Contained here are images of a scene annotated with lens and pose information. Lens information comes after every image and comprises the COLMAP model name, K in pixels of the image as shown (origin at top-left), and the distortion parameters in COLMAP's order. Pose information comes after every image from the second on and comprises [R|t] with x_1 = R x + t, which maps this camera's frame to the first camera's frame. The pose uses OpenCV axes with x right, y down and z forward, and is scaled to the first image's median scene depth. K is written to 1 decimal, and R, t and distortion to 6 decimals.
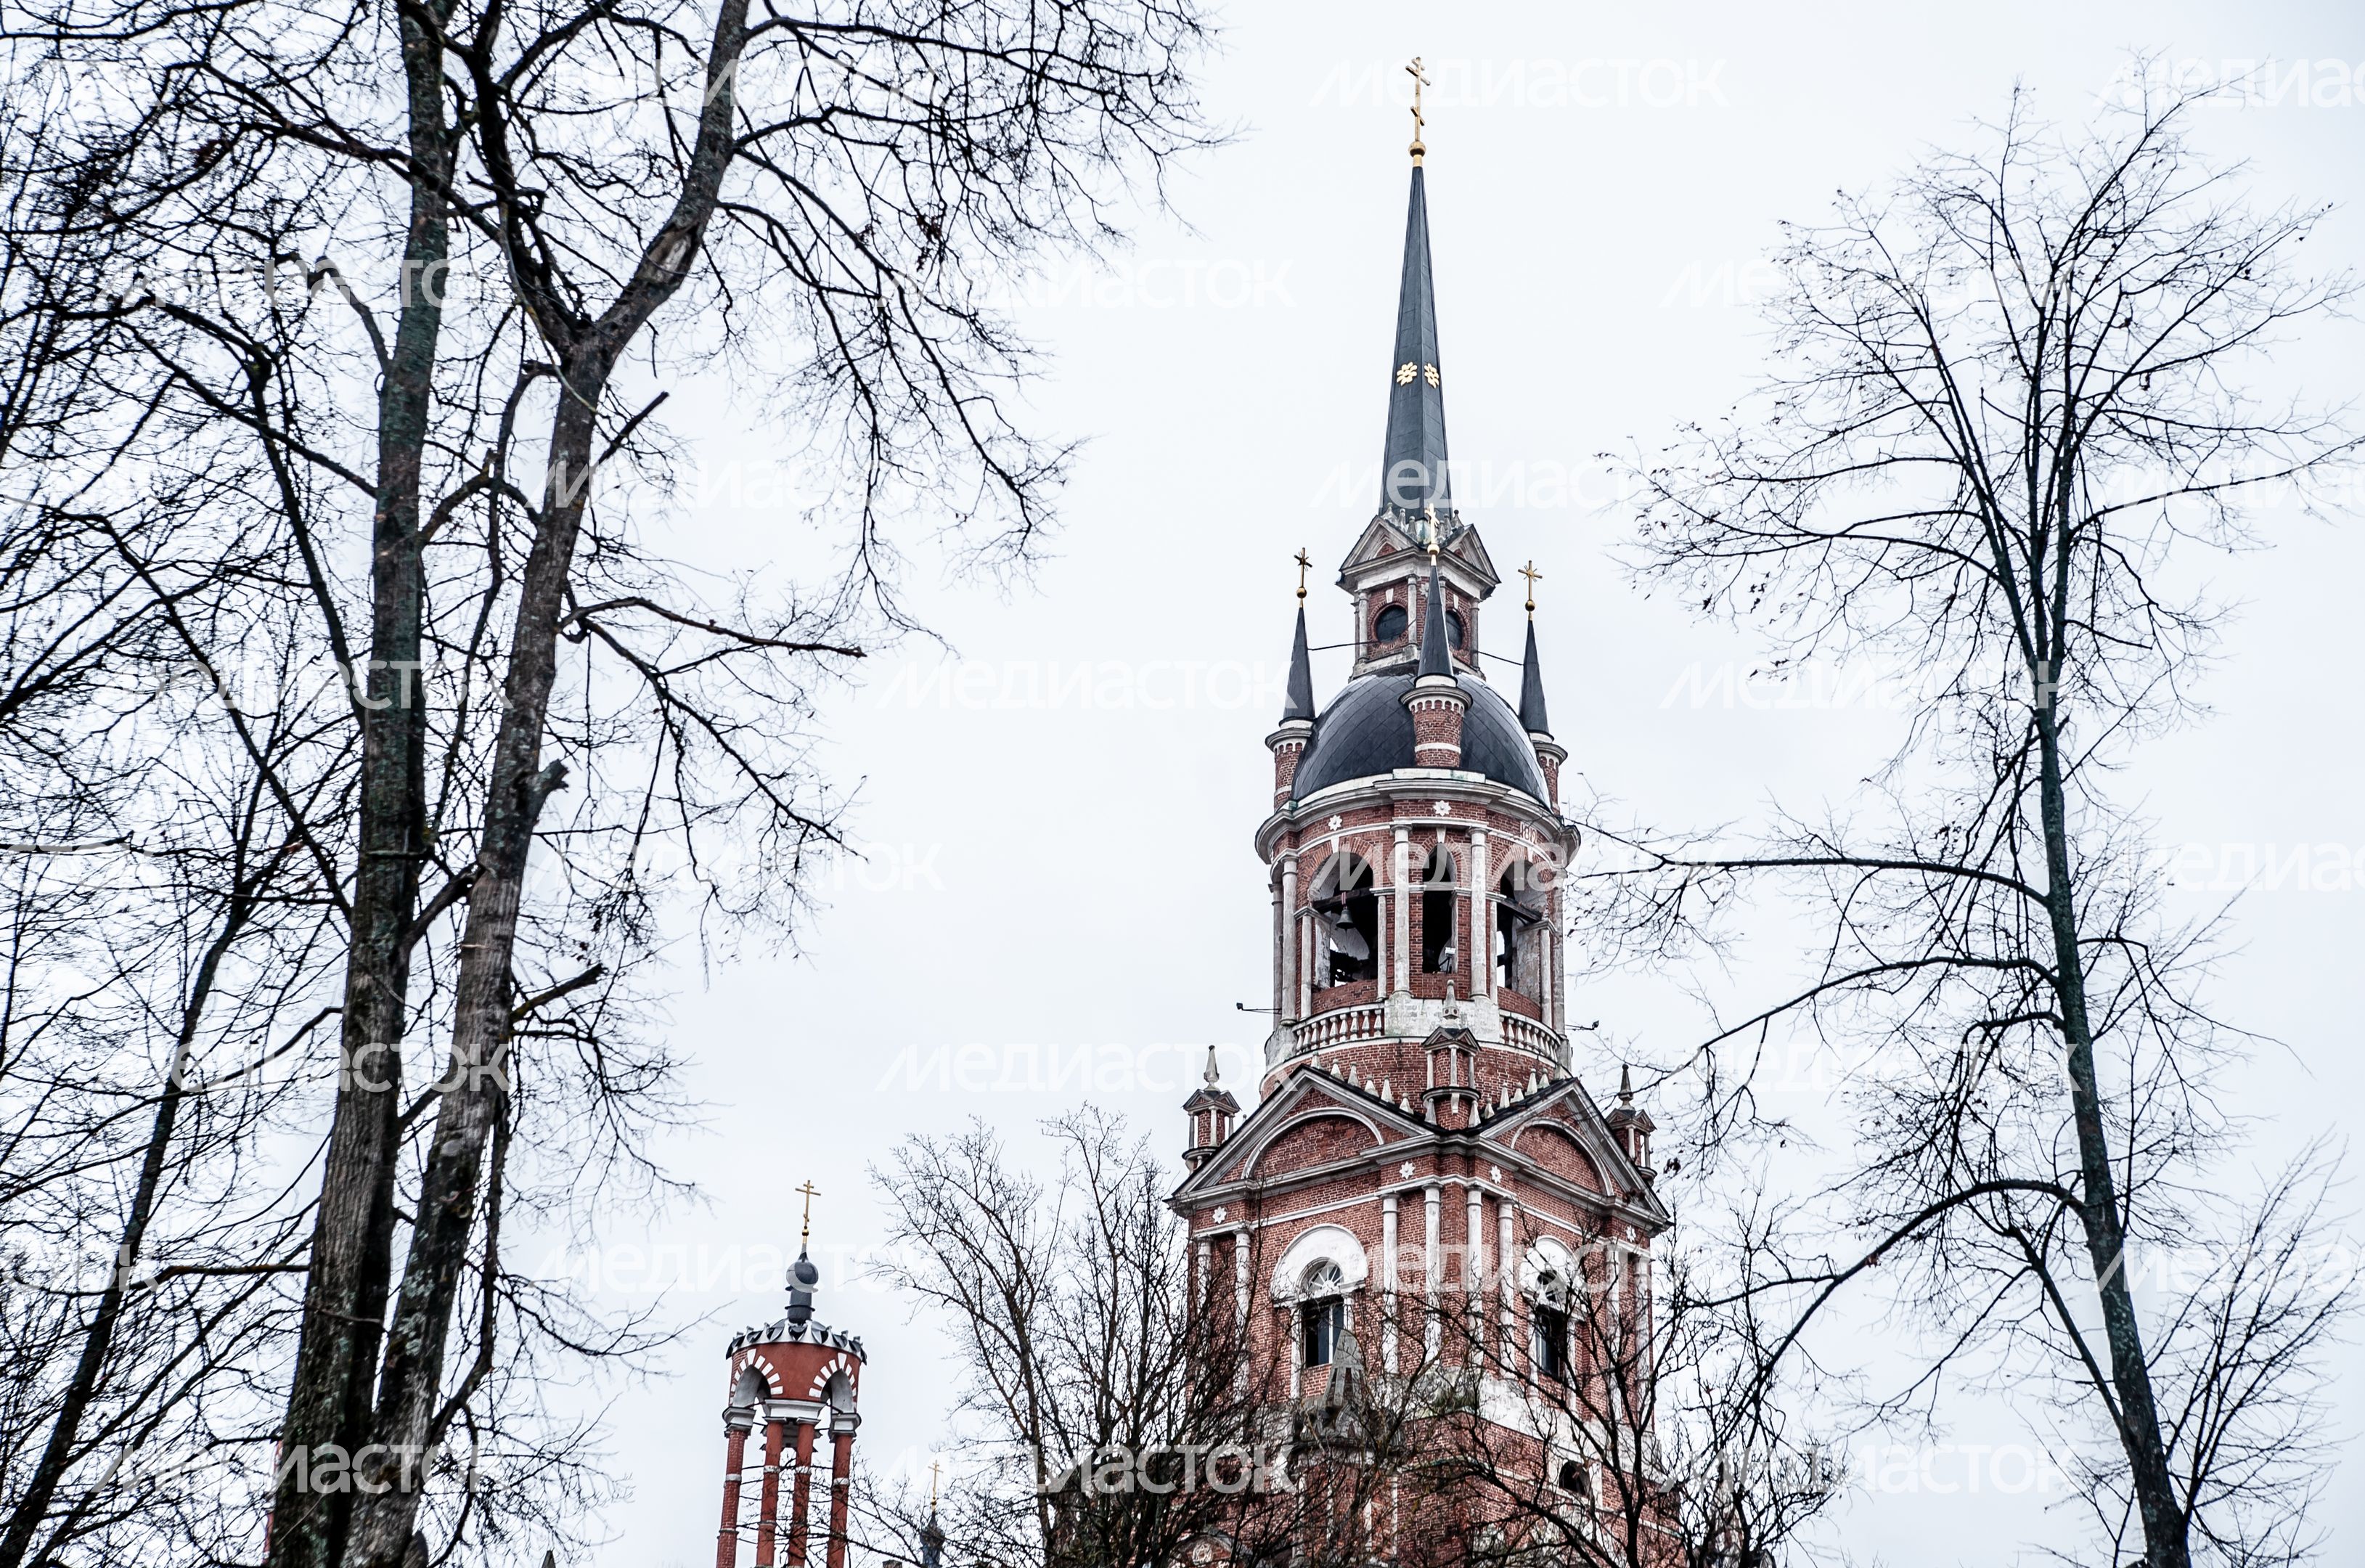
lens RADIAL K [[4189.9, 0, 1178.7], [0, 4189.9, 779.6], [0, 0, 1]] dist [0.053224, 0.000000]
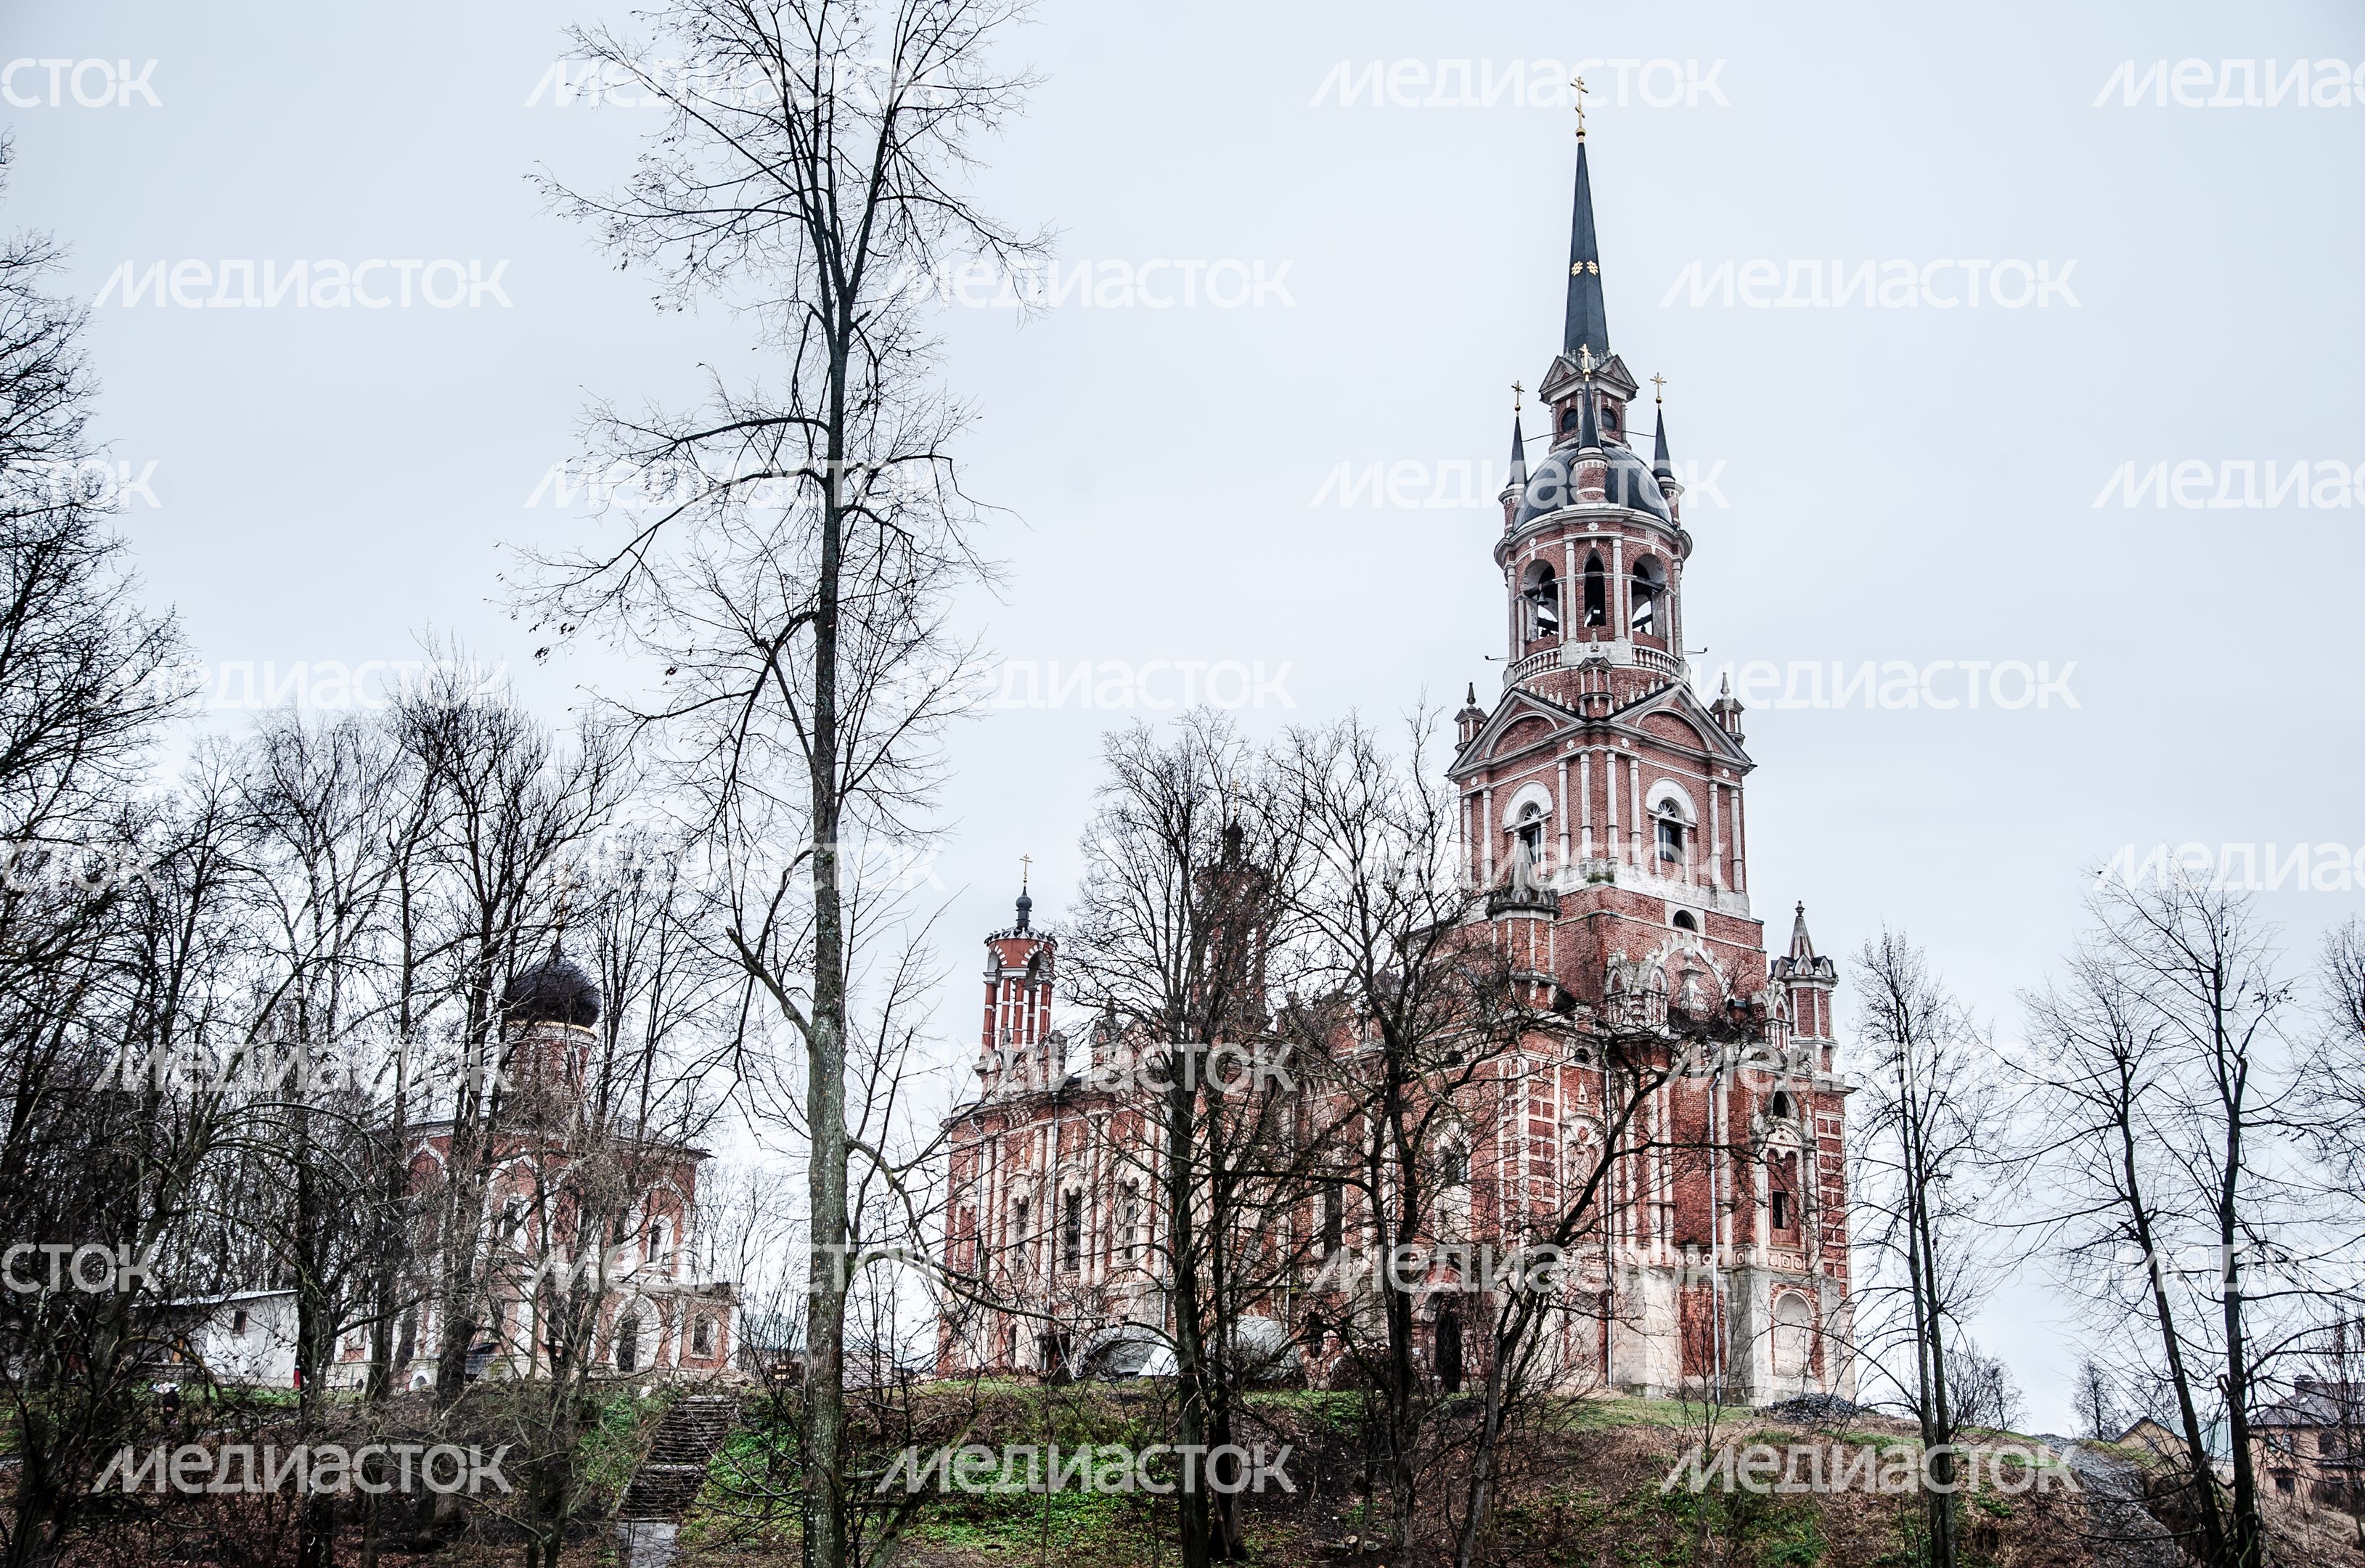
lens RADIAL K [[2423.9, 0, 1185.3], [0, 2423.9, 785.6], [0, 0, 1]] dist [-0.085932, 0.000000]
pose [[0.975284, -0.076621, -0.207246, 0.097590], [0.094445, 0.992508, 0.077511, 0.019537], [0.199754, -0.095168, 0.975213, 0.031678]]
